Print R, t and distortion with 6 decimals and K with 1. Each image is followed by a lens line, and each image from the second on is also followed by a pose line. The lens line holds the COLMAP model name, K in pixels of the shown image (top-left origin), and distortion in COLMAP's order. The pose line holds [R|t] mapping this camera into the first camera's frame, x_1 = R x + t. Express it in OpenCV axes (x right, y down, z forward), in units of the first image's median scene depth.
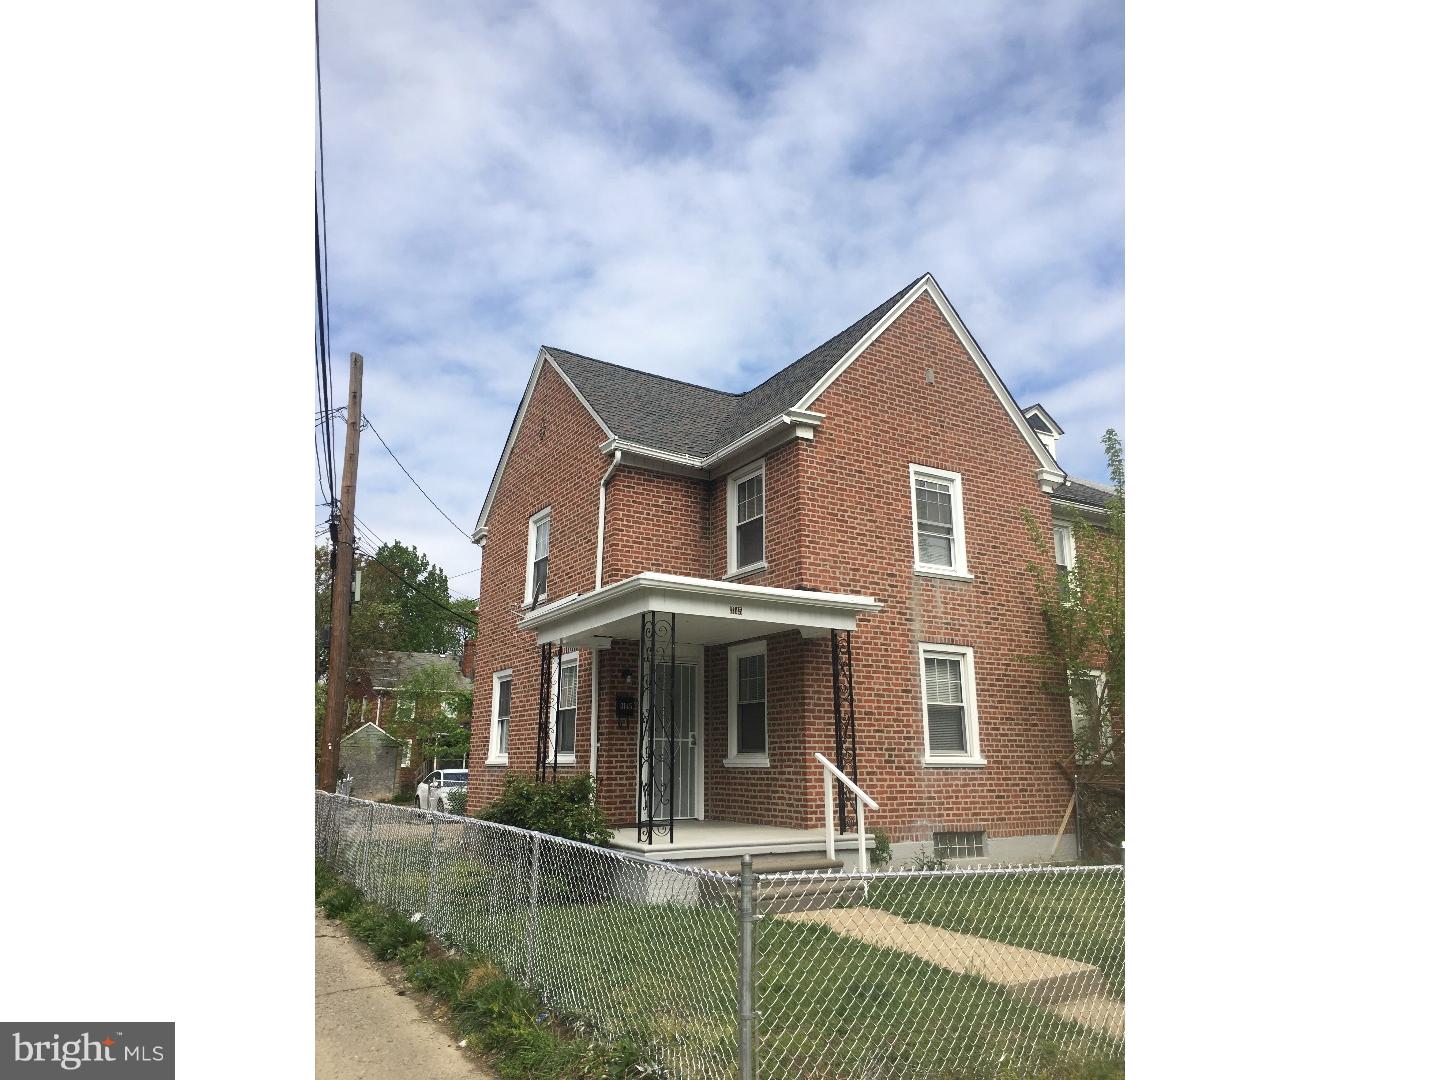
lens RADIAL K [[921.0, 0, 720.0], [0, 921.0, 540.0], [0, 0, 1]] dist [0.056715, -0.000285]
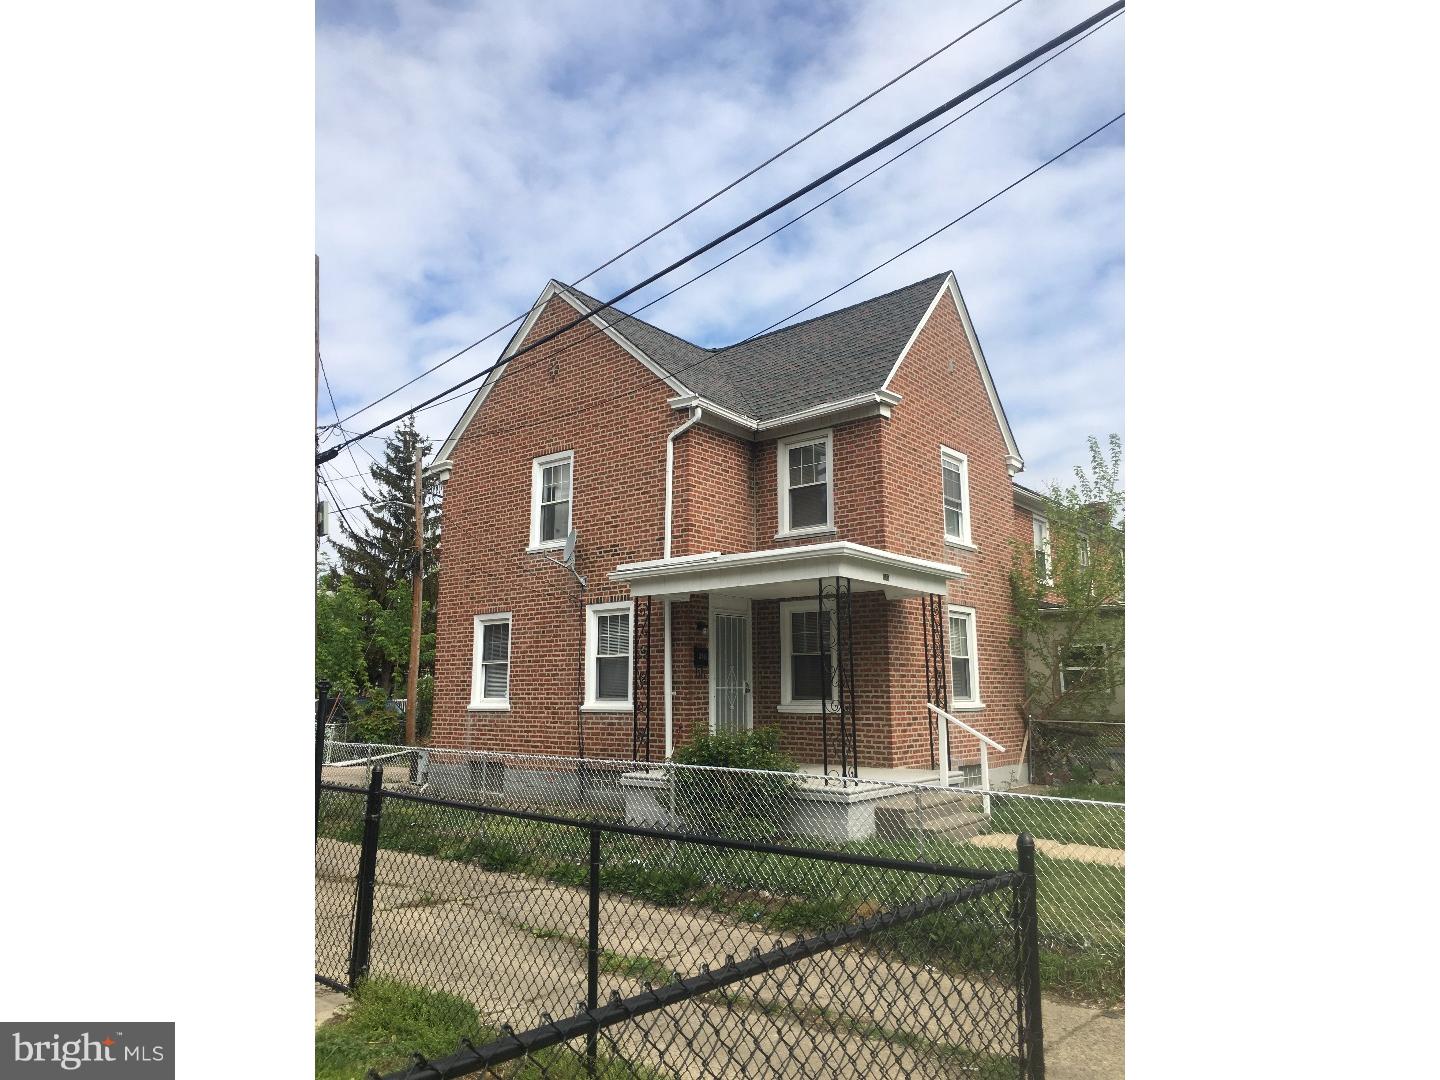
lens RADIAL K [[921.0, 0, 720.0], [0, 921.0, 540.0], [0, 0, 1]] dist [0.056715, -0.000285]
pose [[0.942089, 0.050442, 0.331546, -0.416577], [-0.074275, 0.995455, 0.059602, -0.014370], [-0.327033, -0.080776, 0.941554, 0.021501]]
